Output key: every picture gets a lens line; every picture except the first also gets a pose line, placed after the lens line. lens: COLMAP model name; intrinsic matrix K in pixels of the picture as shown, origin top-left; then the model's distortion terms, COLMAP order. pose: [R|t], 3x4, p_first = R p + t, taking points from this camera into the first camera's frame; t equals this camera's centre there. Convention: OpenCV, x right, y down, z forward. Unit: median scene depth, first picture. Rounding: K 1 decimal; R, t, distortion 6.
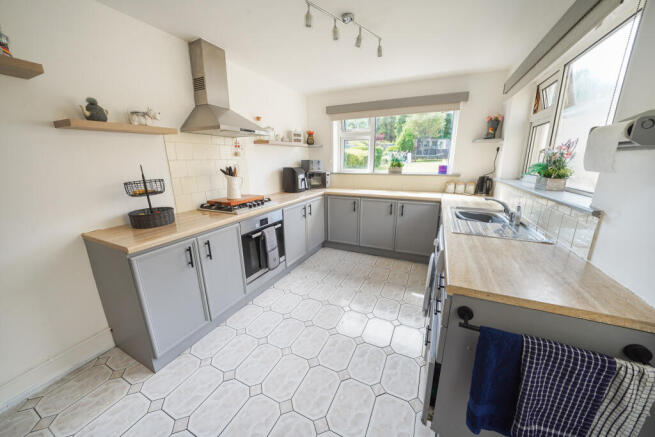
lens RADIAL K [[228.6, 0, 327.5], [0, 228.6, 218.5], [0, 0, 1]] dist [-0.011459, 0.000028]
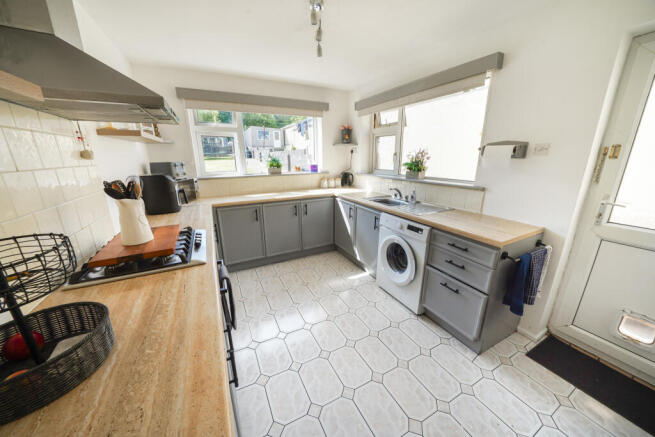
lens RADIAL K [[228.6, 0, 327.5], [0, 228.6, 218.5], [0, 0, 1]] dist [-0.011459, 0.000028]
pose [[0.601730, -0.209597, 0.770708, -0.416544], [0.201353, 0.973595, 0.107567, -0.084699], [-0.772903, 0.090458, 0.628044, 0.270058]]
